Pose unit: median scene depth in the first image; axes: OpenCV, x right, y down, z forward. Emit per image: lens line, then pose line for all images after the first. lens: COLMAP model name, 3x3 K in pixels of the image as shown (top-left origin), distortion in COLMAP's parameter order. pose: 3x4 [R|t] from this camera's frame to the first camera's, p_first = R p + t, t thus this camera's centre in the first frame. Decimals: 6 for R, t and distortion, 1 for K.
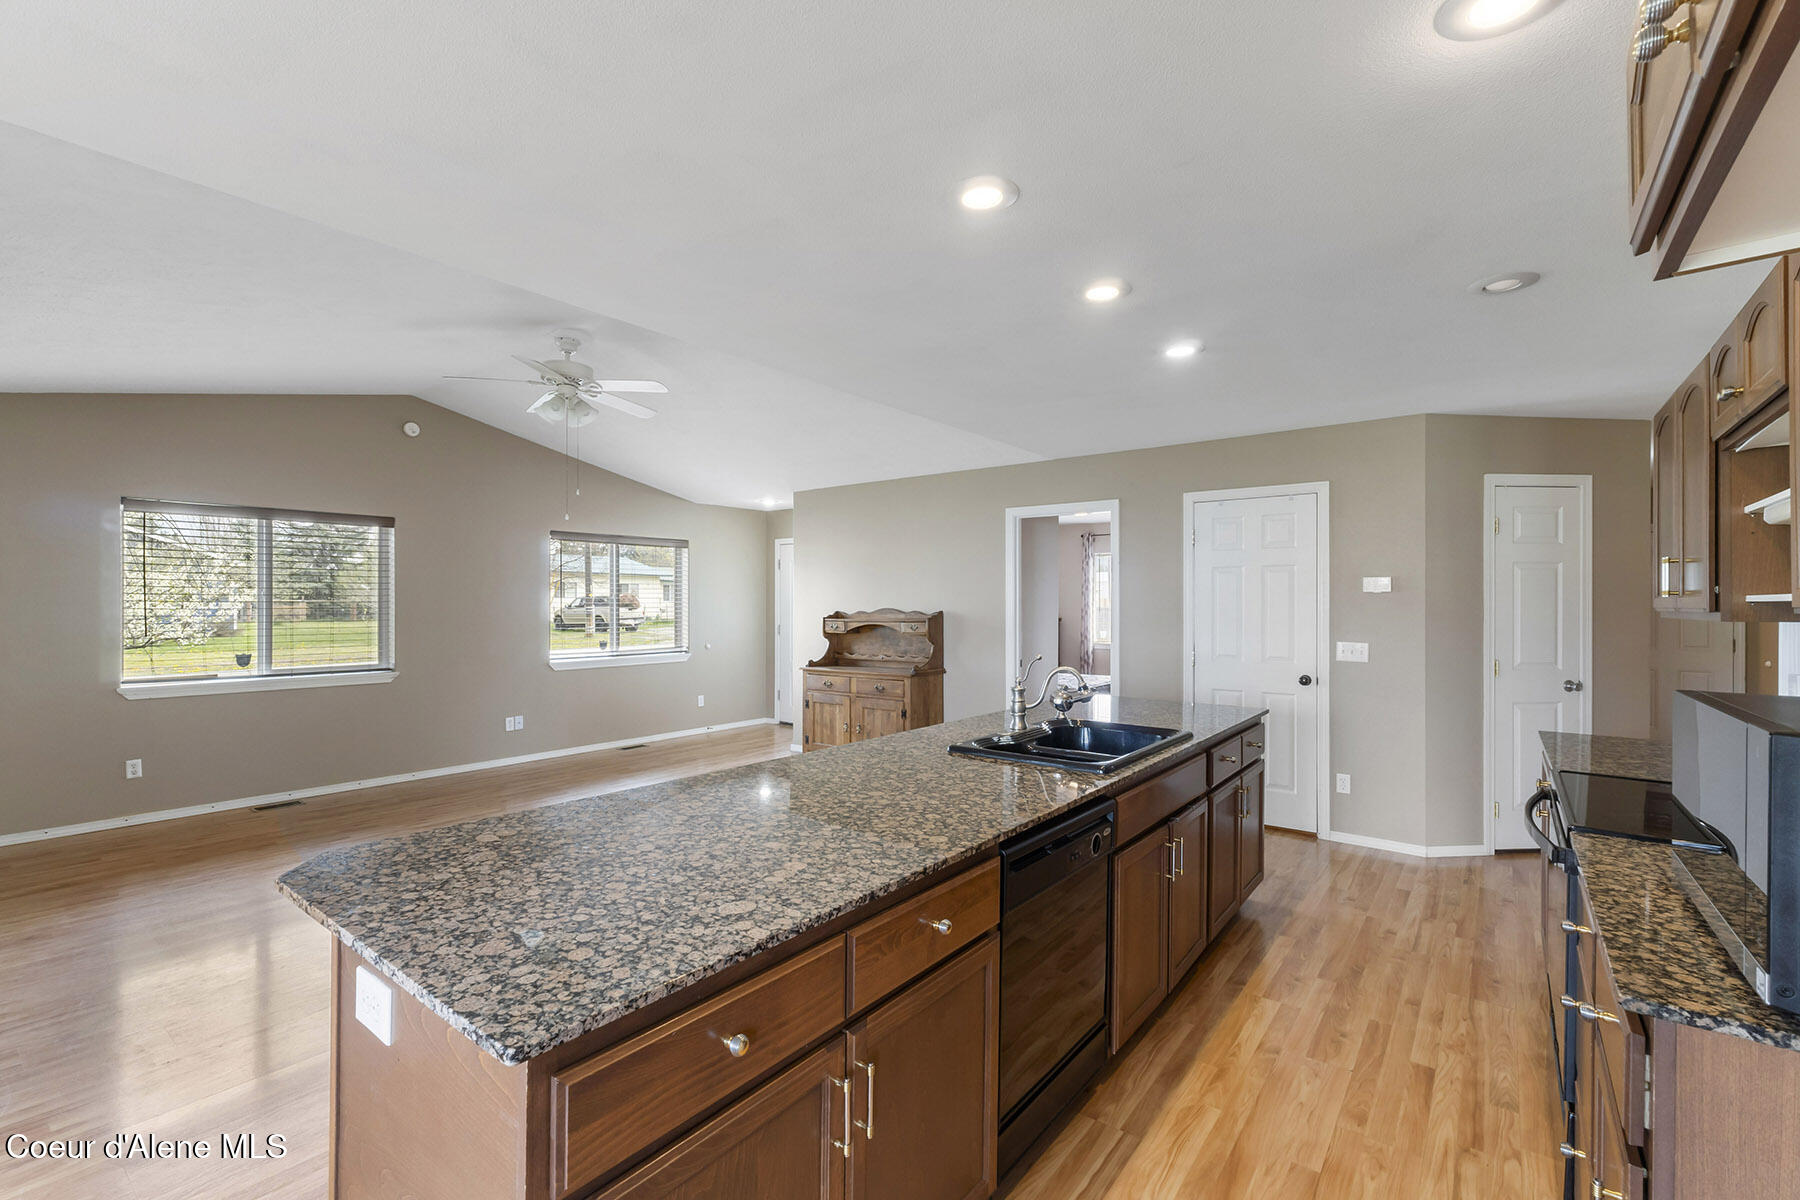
lens RADIAL K [[770.2, 0, 896.3], [0, 770.2, 605.3], [0, 0, 1]] dist [0.003240, 0.001203]
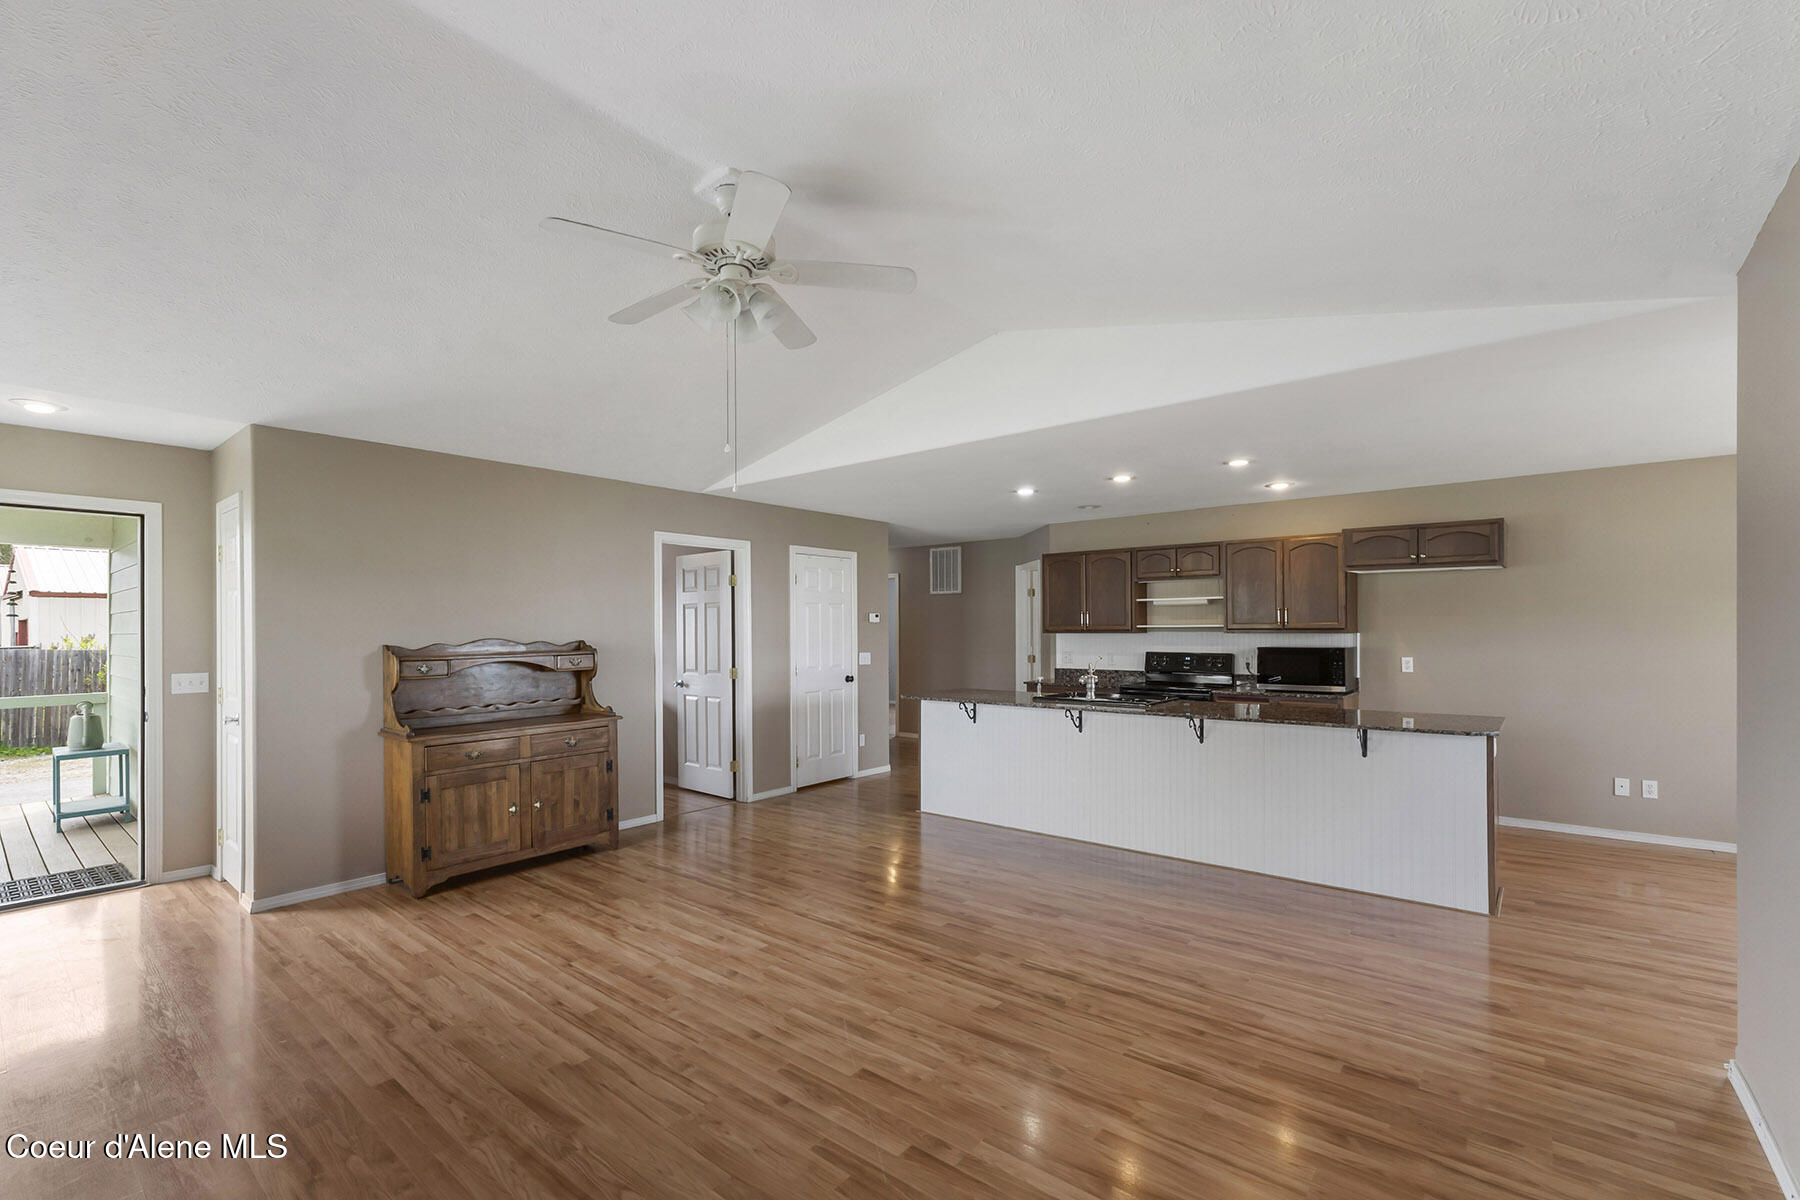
lens RADIAL K [[770.2, 0, 889.8], [0, 770.2, 622.0], [0, 0, 1]] dist [0.003240, 0.001203]
pose [[0.047152, 0.007092, 0.998863, -3.170762], [0.007454, 0.999944, -0.007451, -0.014114], [-0.998860, 0.007797, 0.047097, 2.651467]]
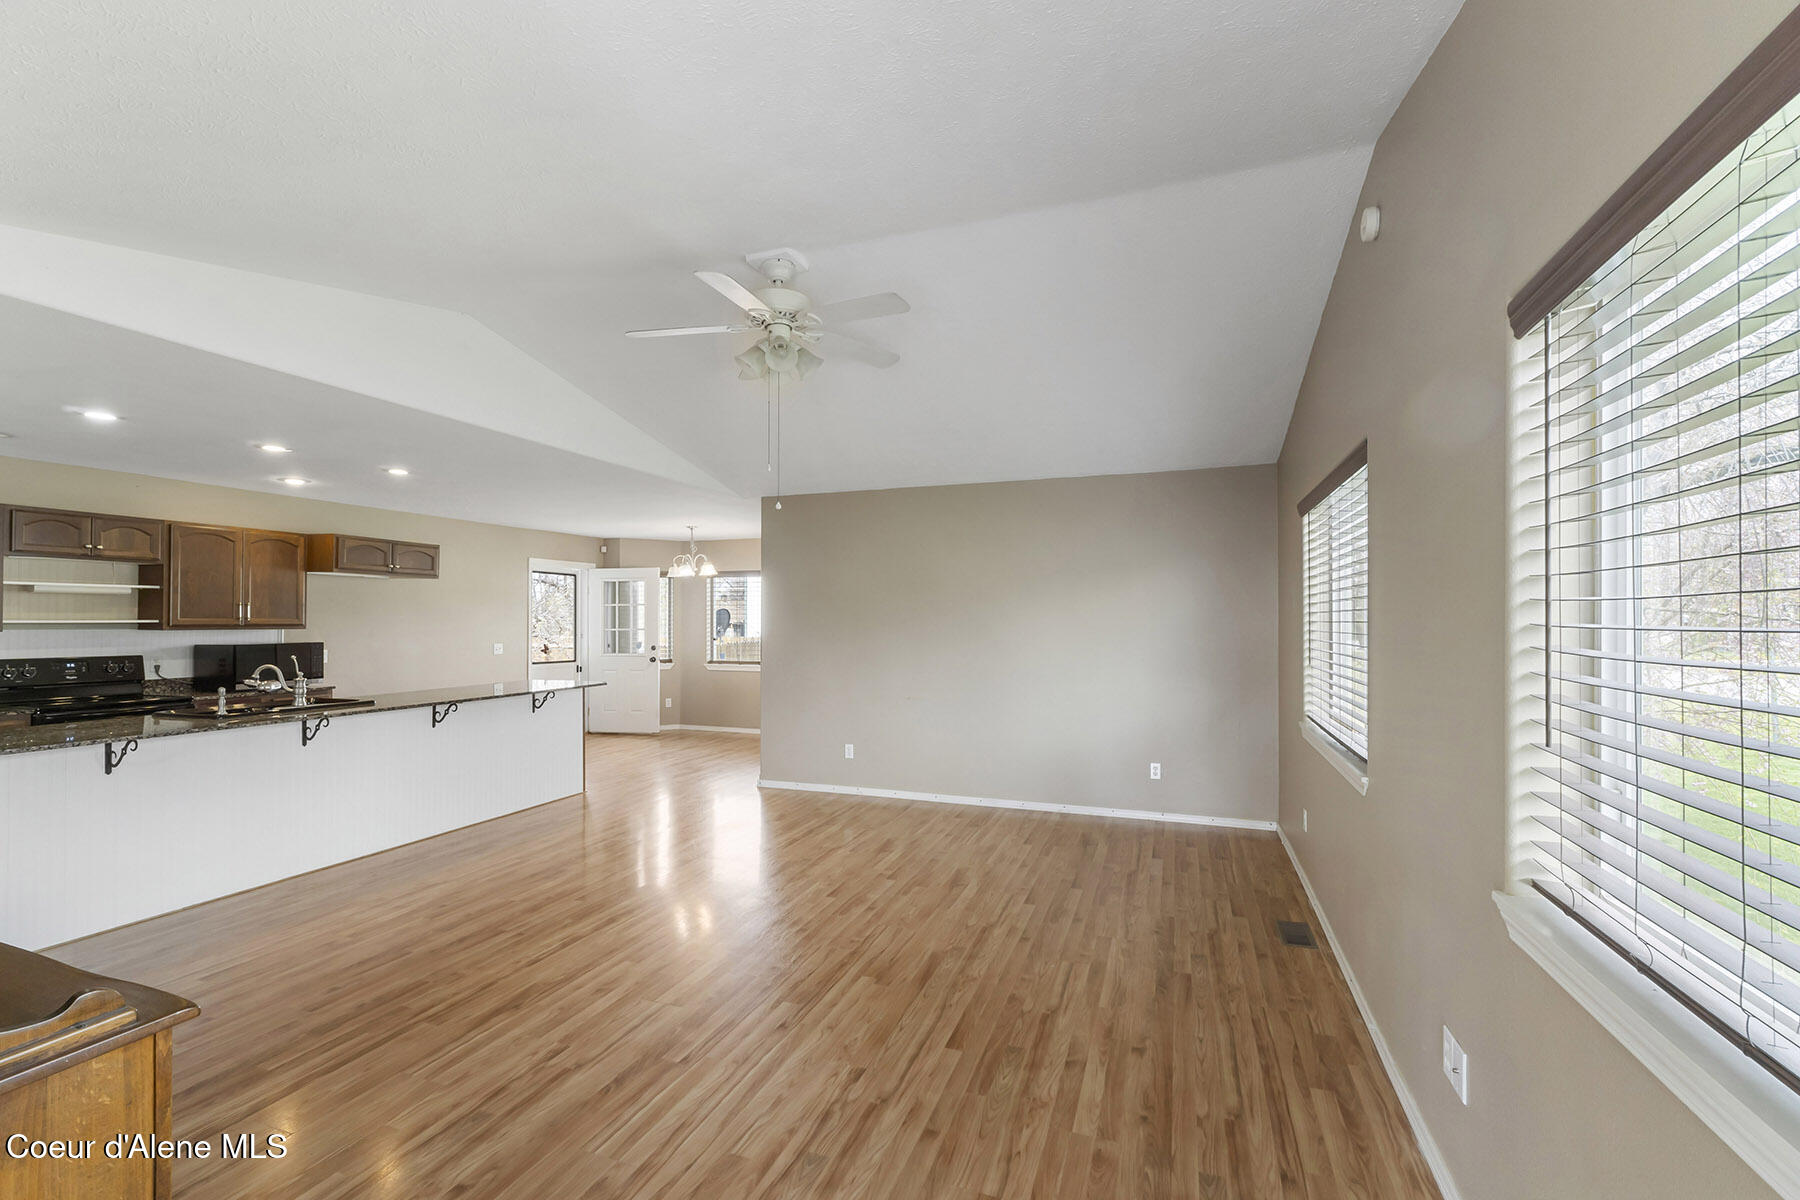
lens RADIAL K [[770.2, 0, 886.9], [0, 770.2, 612.7], [0, 0, 1]] dist [0.003240, 0.001203]
pose [[-0.961174, -0.003511, -0.275922, -1.055519], [-0.000122, 0.999924, -0.012299, -0.008674], [0.275944, -0.011787, -0.961101, 5.307387]]
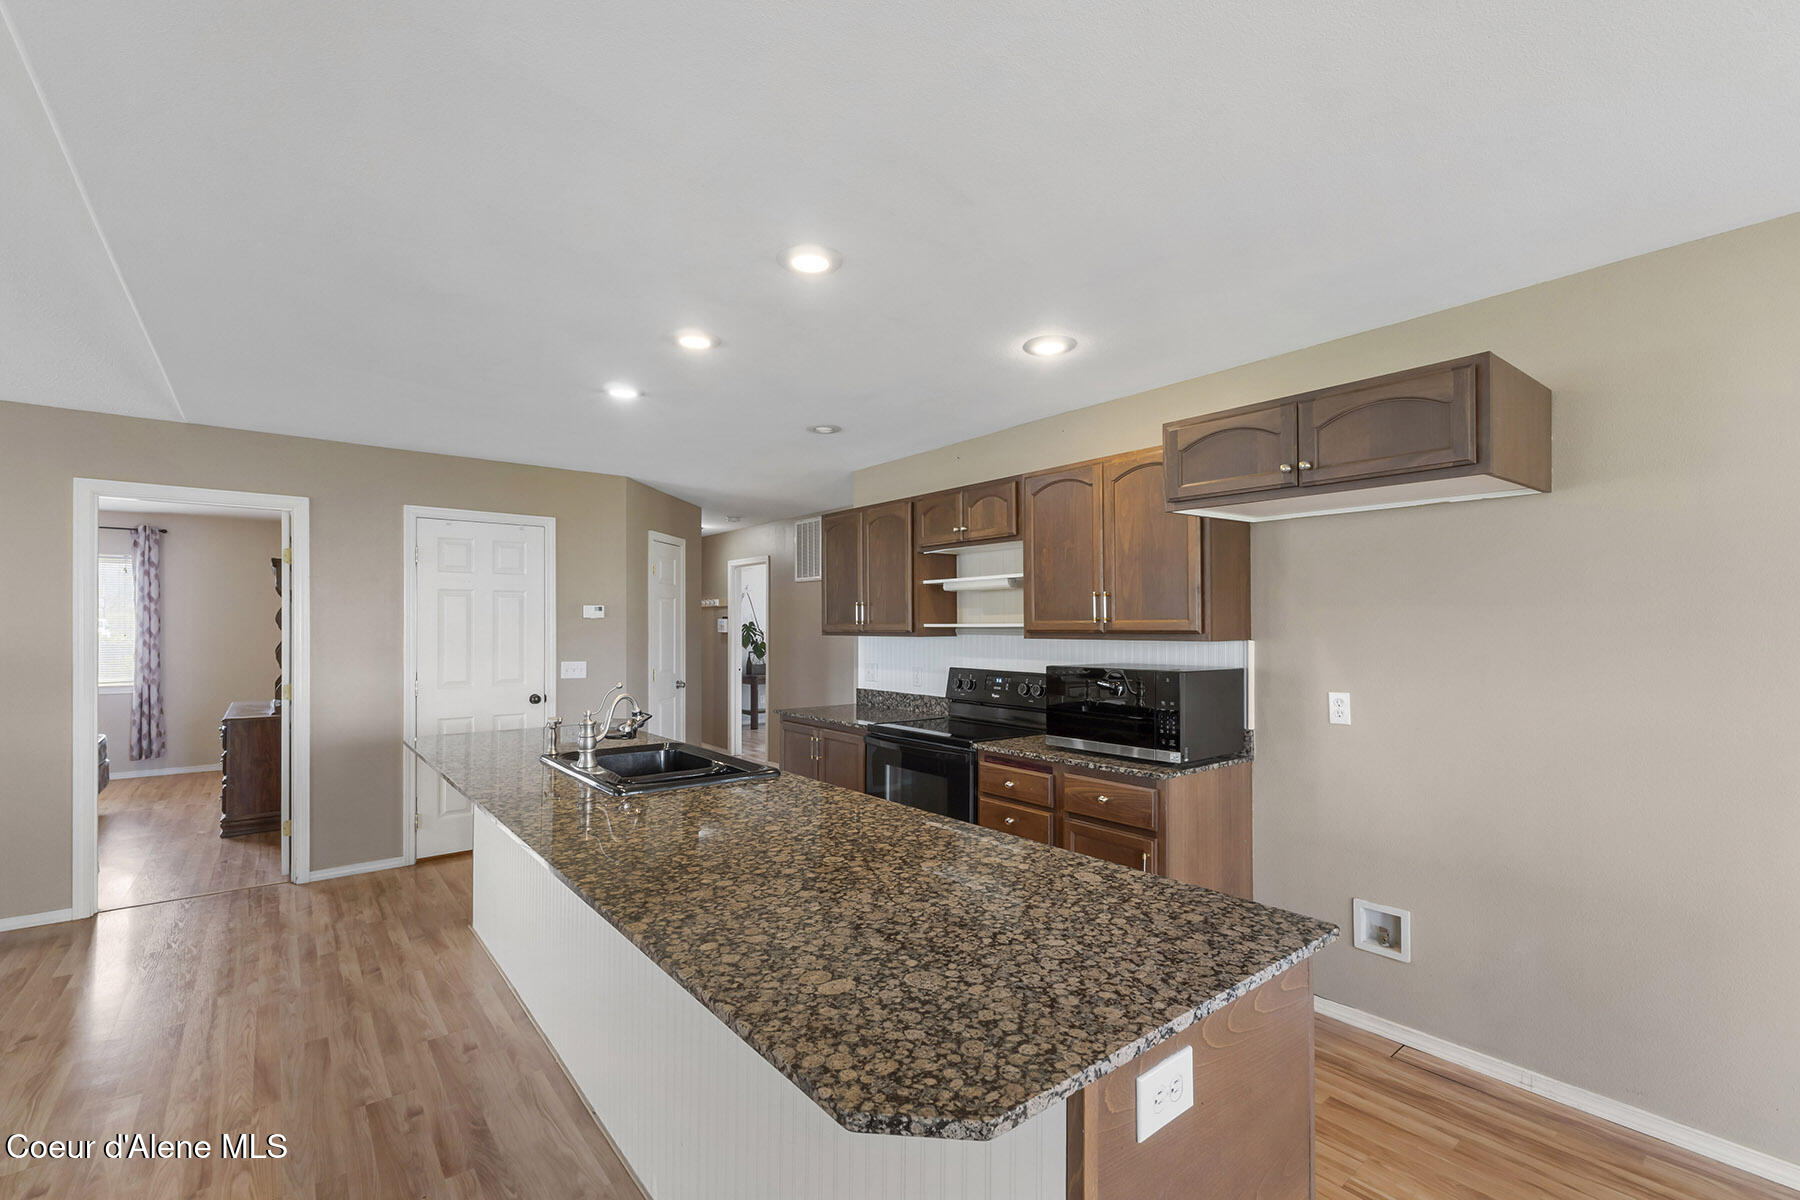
lens RADIAL K [[770.2, 0, 881.7], [0, 770.2, 622.4], [0, 0, 1]] dist [0.003240, 0.001203]
pose [[0.243939, 0.003574, 0.969784, -1.238174], [0.003284, 0.999984, -0.004512, -0.010839], [-0.969785, 0.004286, 0.243924, 0.845006]]
